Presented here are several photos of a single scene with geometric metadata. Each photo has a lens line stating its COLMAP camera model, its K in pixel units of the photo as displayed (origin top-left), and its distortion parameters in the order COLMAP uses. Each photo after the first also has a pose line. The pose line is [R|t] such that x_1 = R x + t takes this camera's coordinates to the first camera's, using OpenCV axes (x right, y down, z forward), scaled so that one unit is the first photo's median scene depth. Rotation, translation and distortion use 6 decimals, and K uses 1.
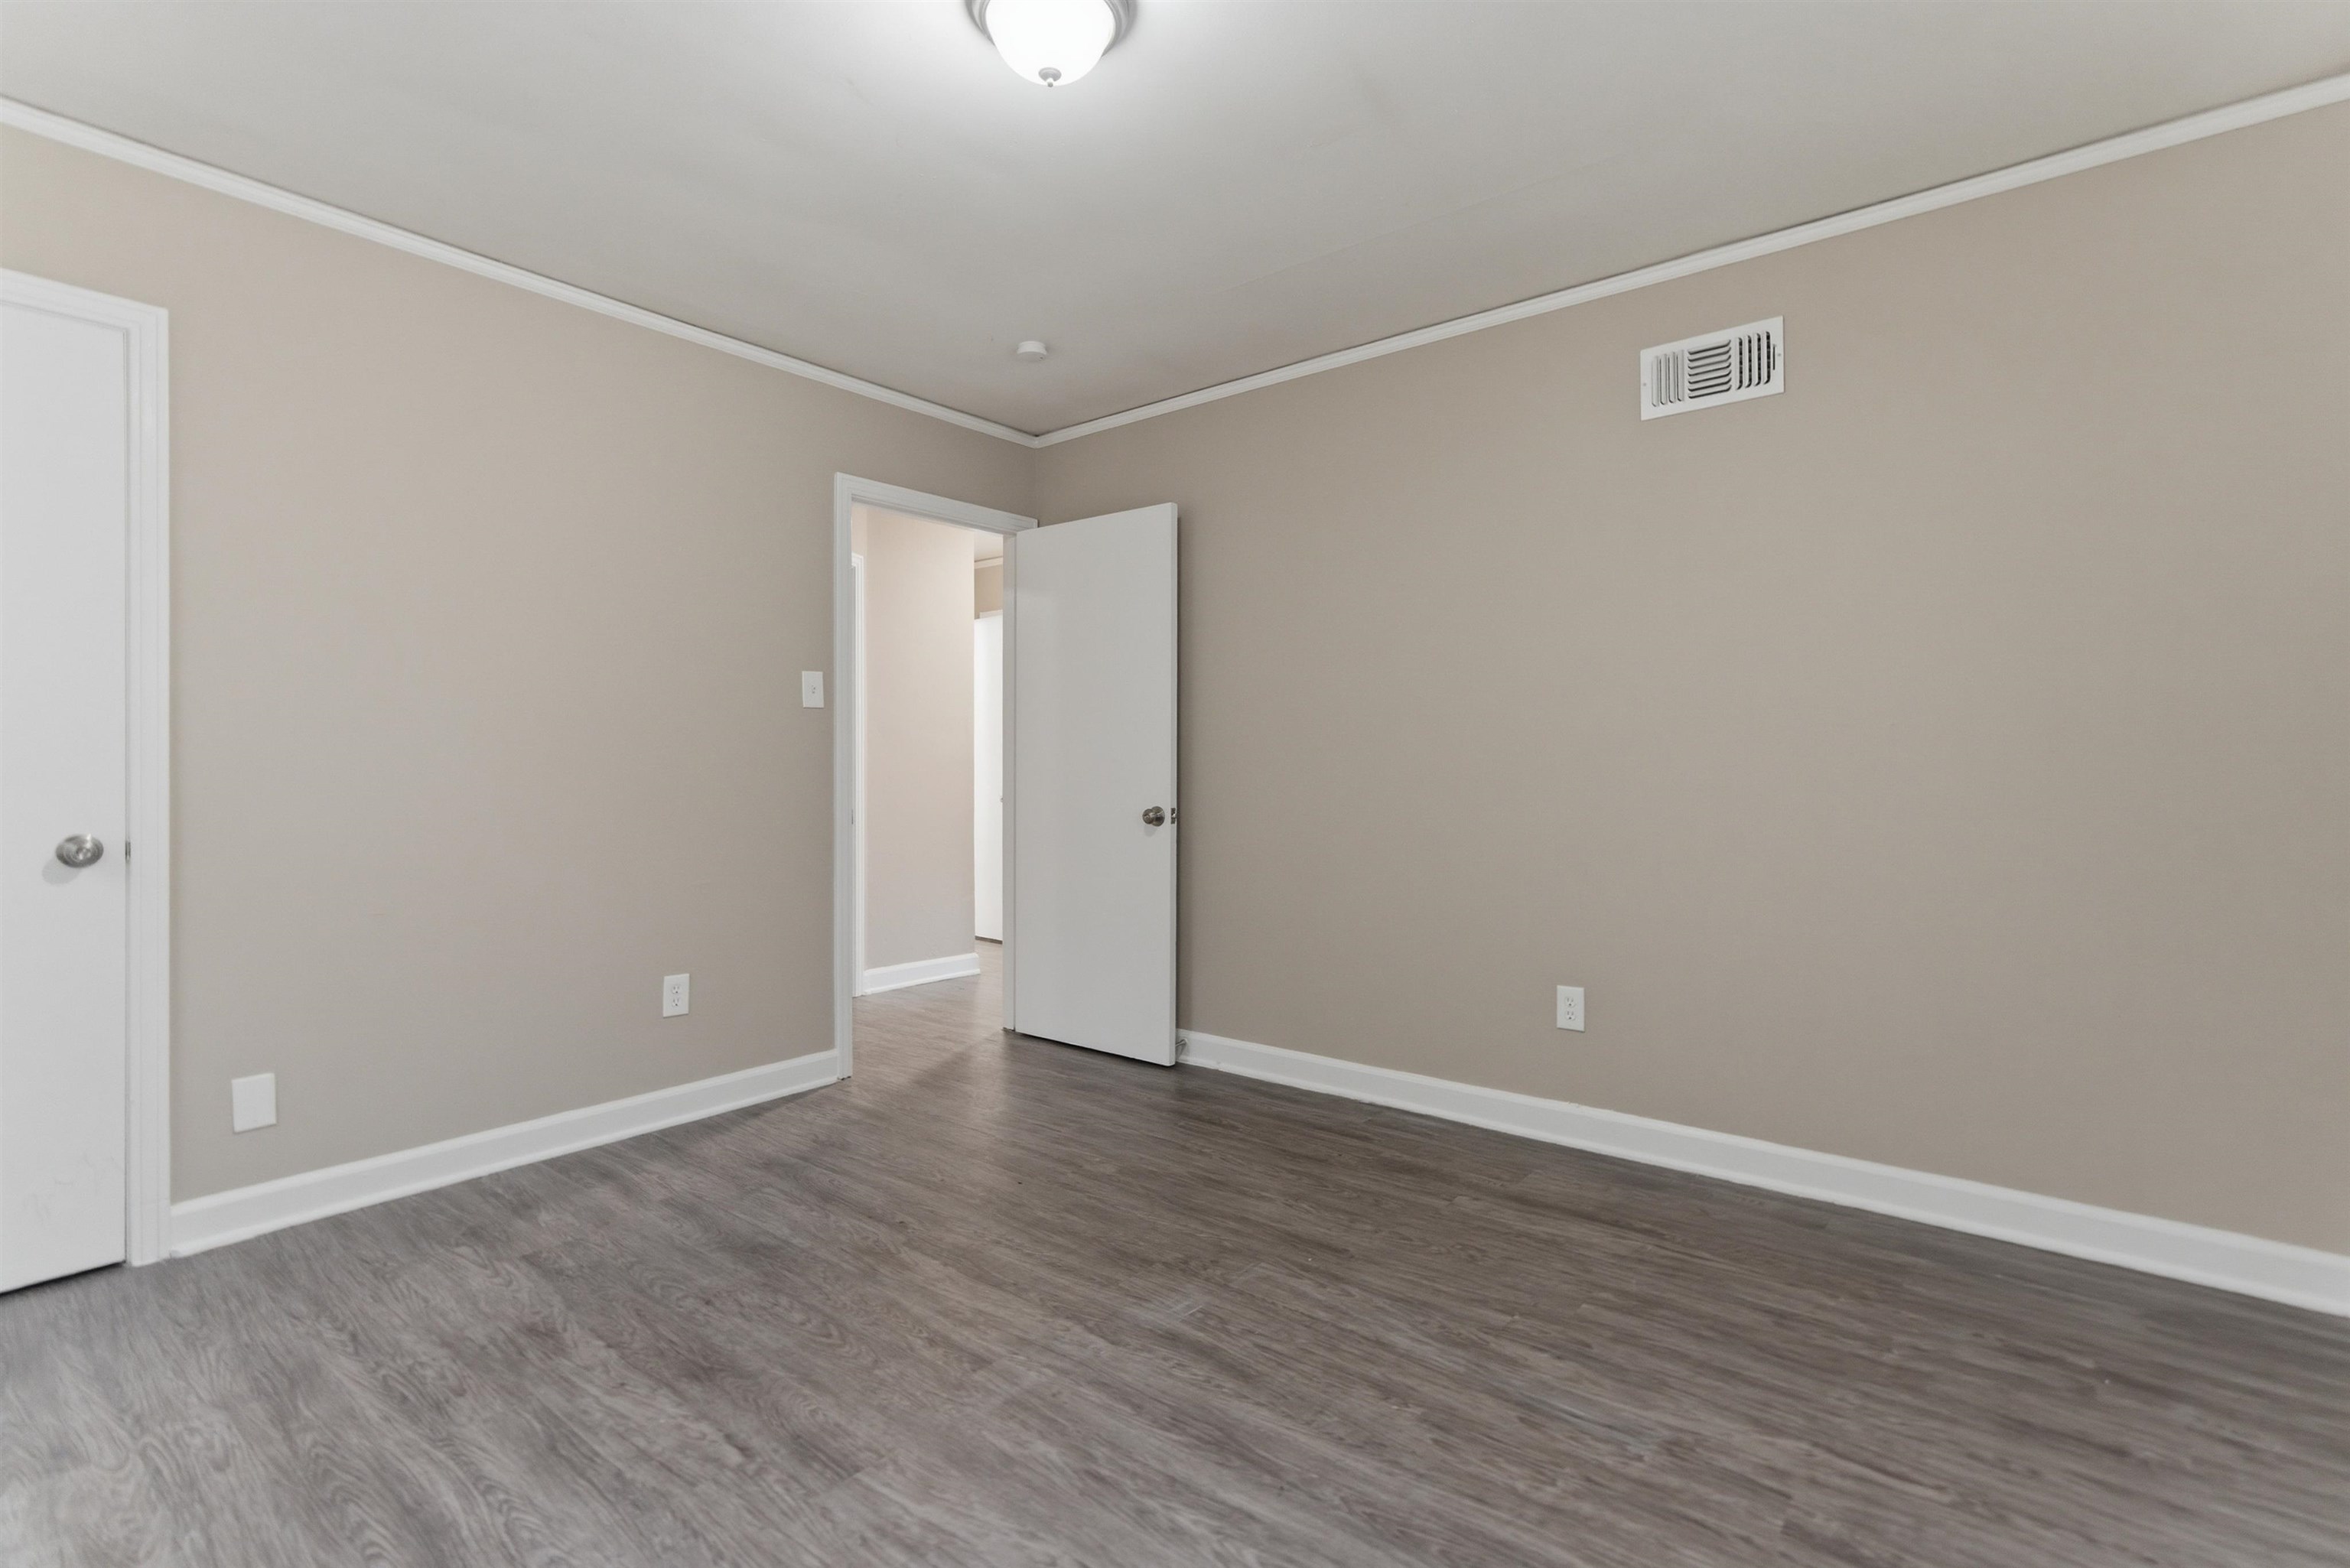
lens RADIAL K [[1100.0, 0, 1181.5], [0, 1100.0, 759.8], [0, 0, 1]] dist [-0.001004, 0.003140]
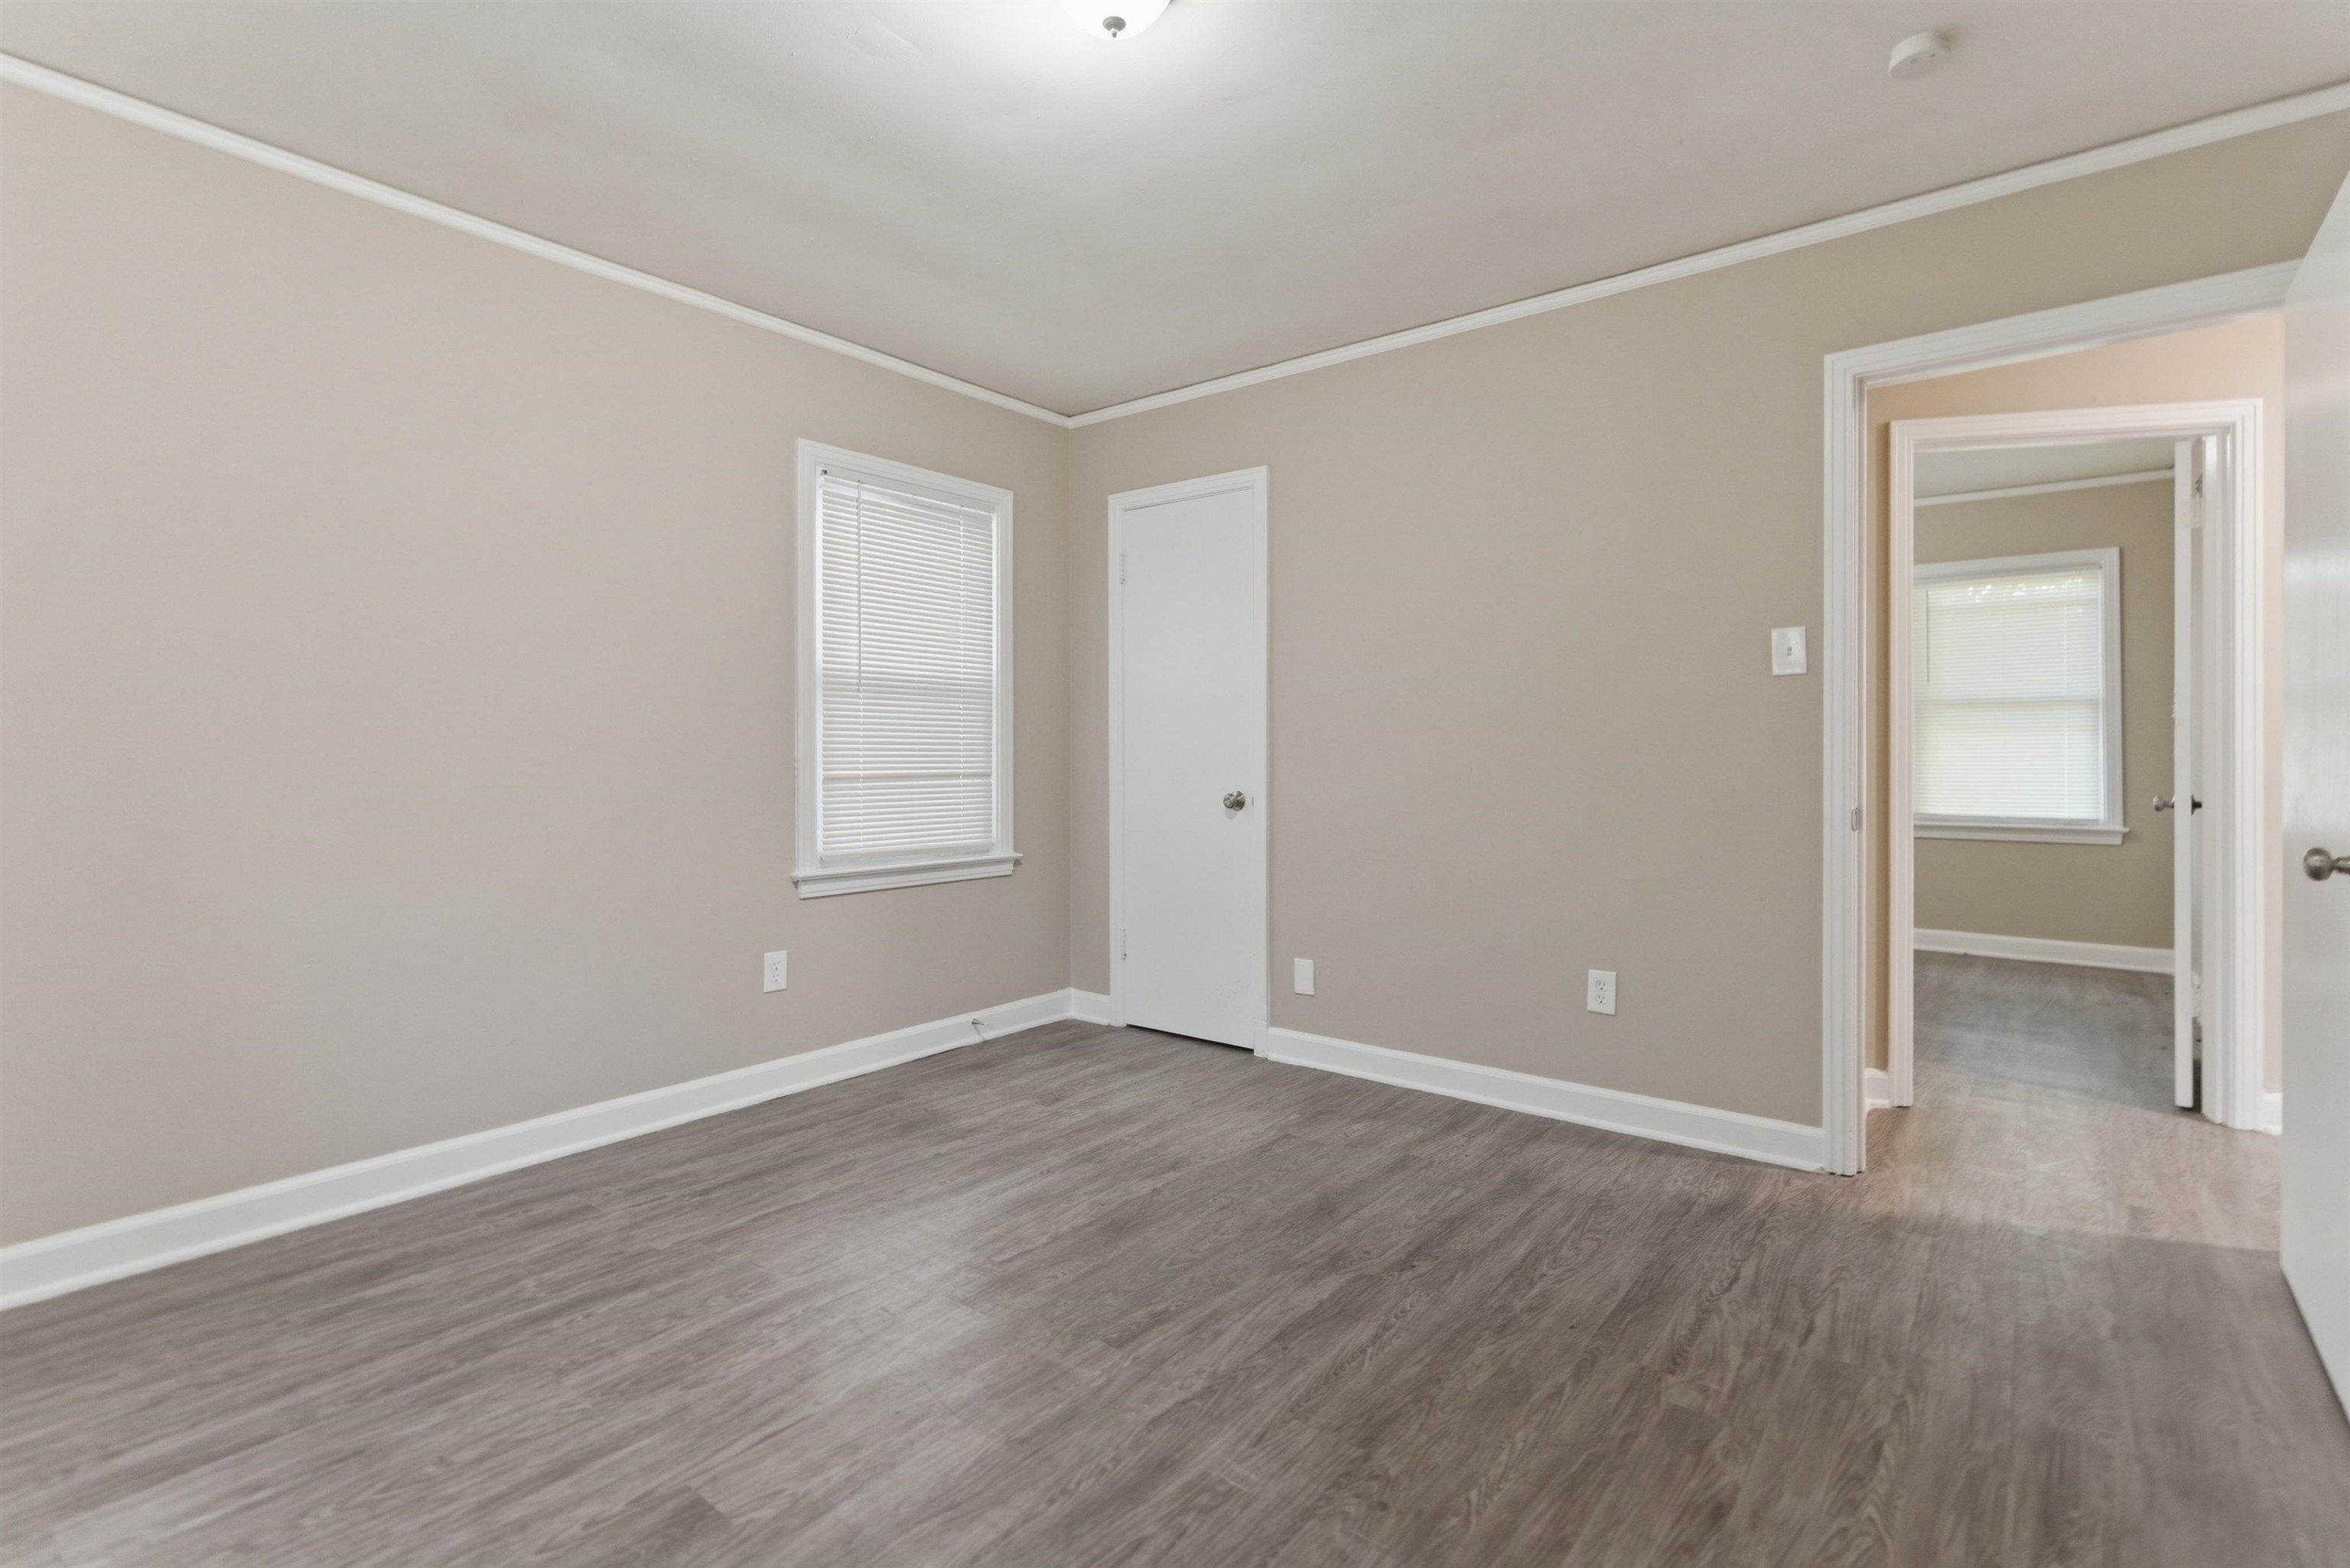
lens RADIAL K [[1100.0, 0, 1154.3], [0, 1100.0, 762.3], [0, 0, 1]] dist [-0.001004, 0.003140]
pose [[-0.011338, 0.014000, -0.999838, 0.769717], [0.008073, 0.999871, 0.013909, -0.001852], [0.999903, -0.007914, -0.011450, 0.977200]]
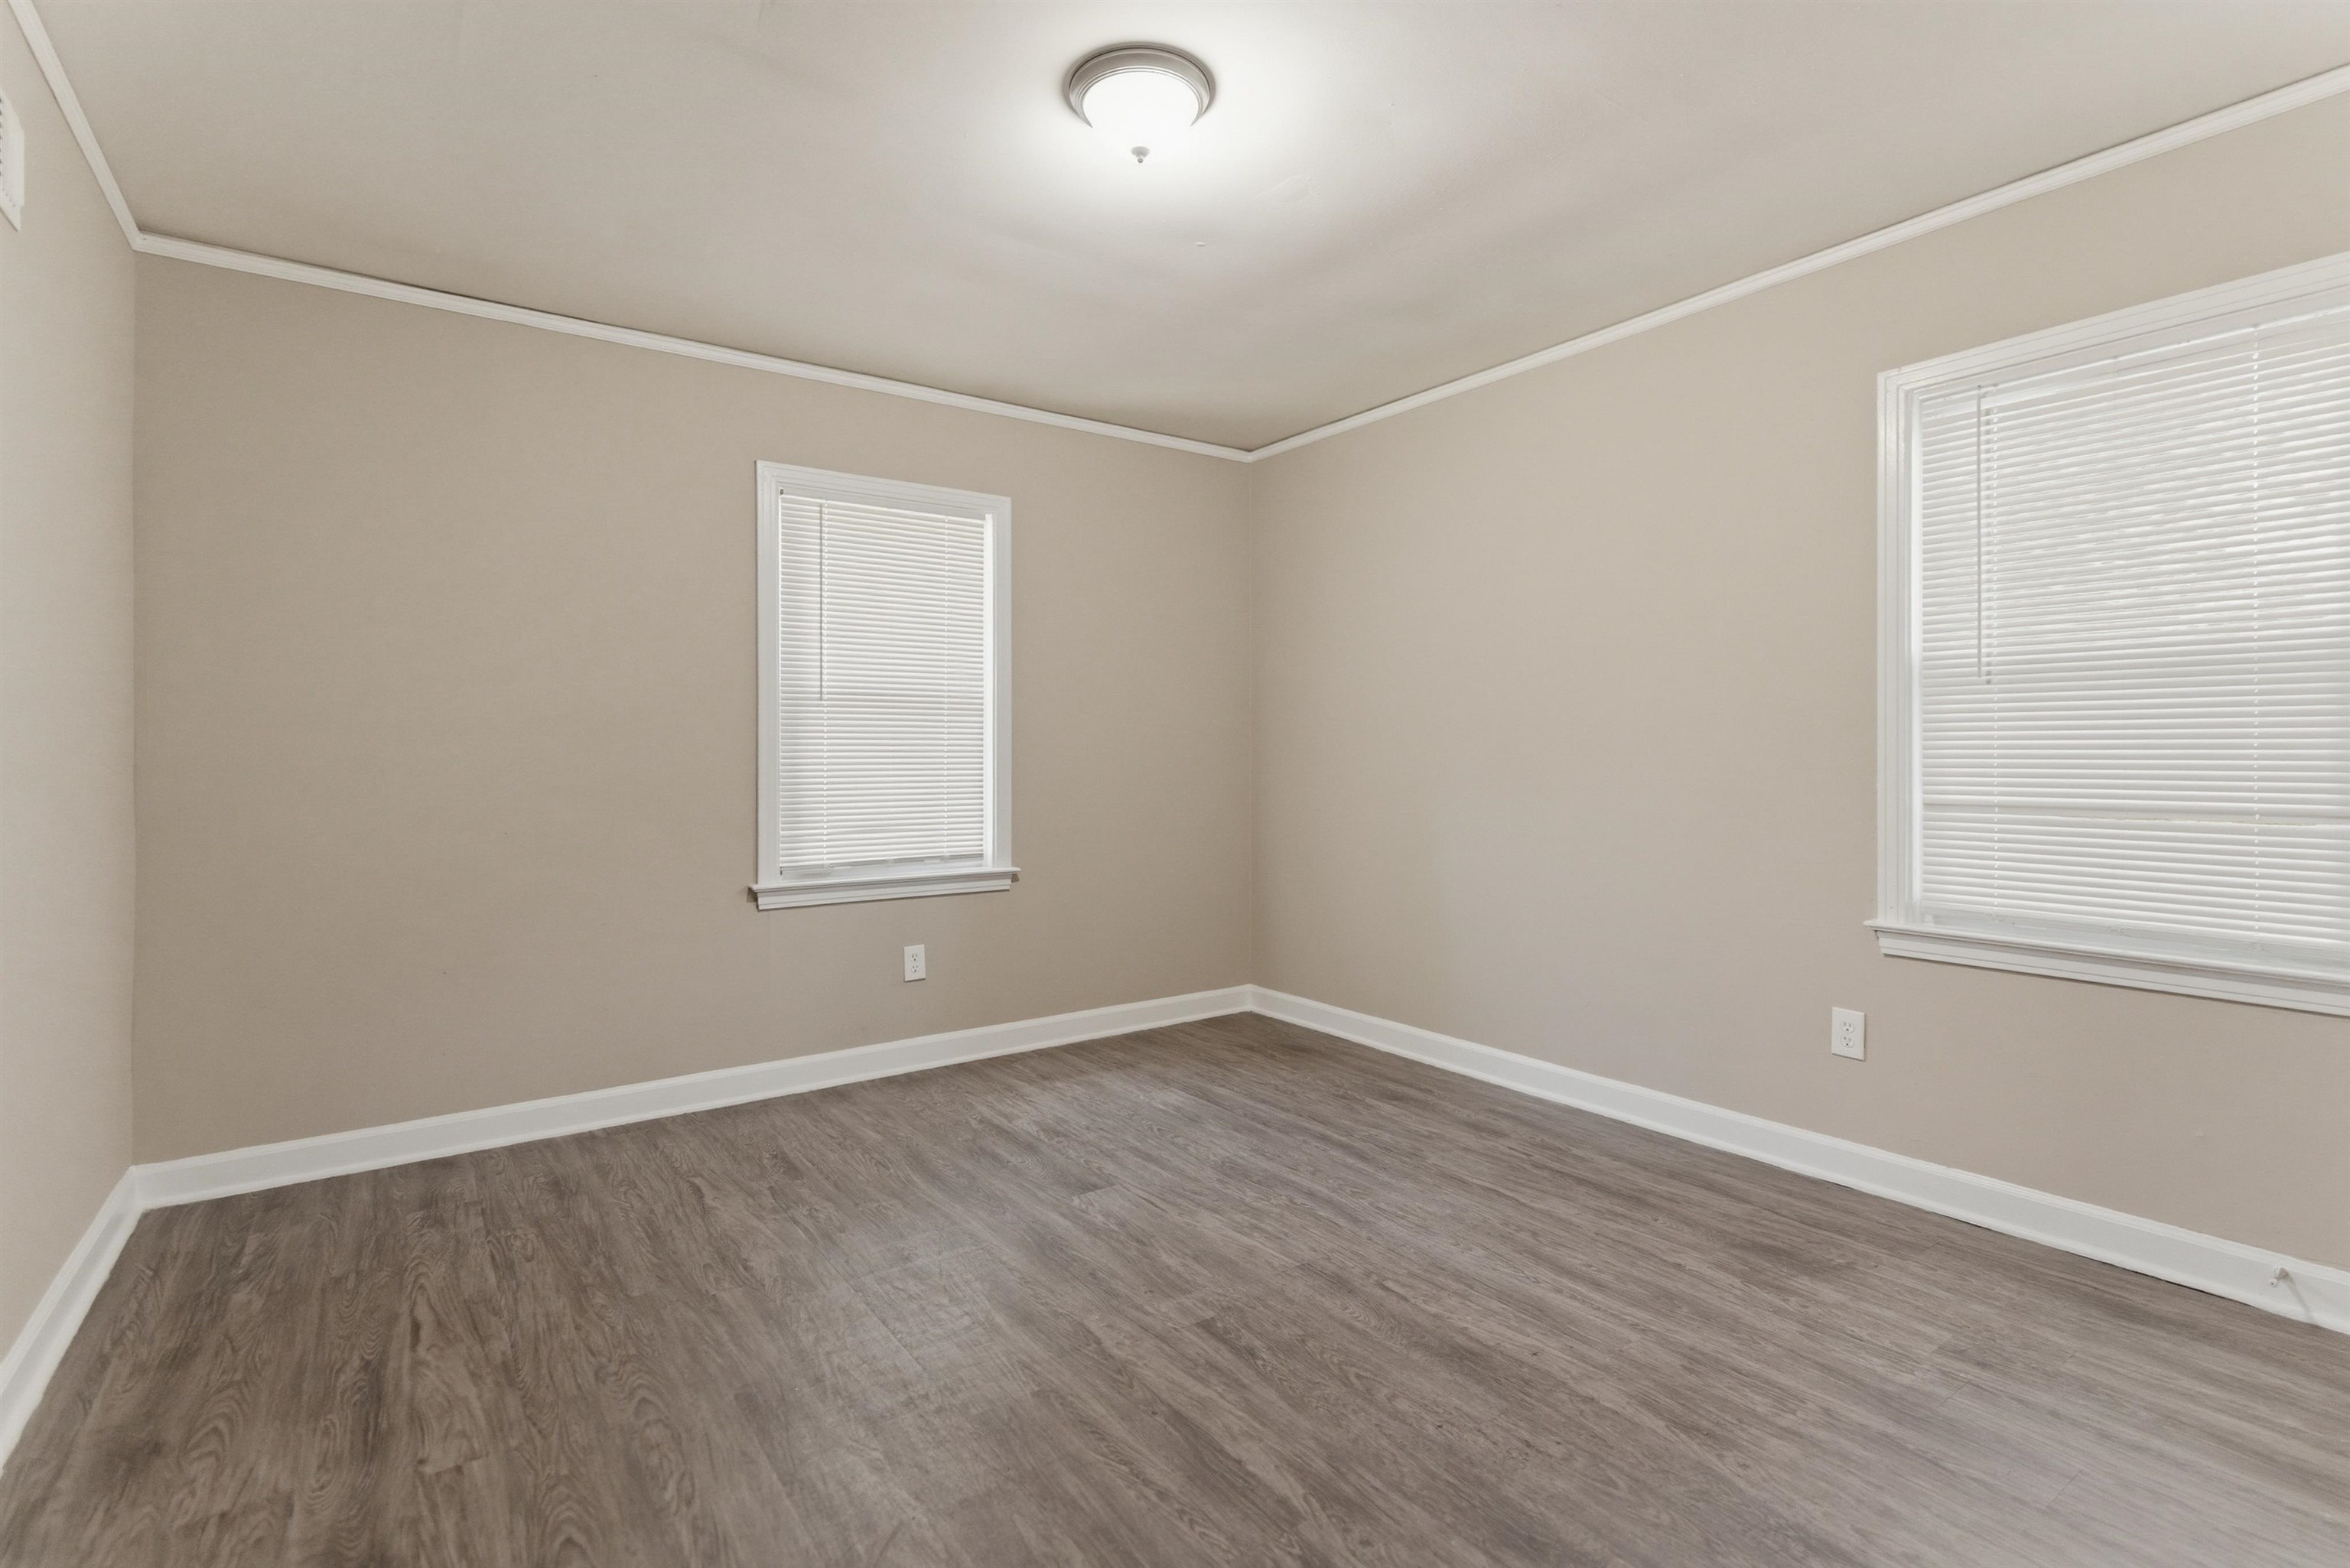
lens RADIAL K [[1100.0, 0, 1165.7], [0, 1100.0, 760.1], [0, 0, 1]] dist [-0.001004, 0.003140]
pose [[-0.961771, 0.002830, 0.273839, -0.412153], [0.001933, 0.999992, -0.003546, -0.005336], [-0.273847, -0.002881, -0.961769, 1.915846]]
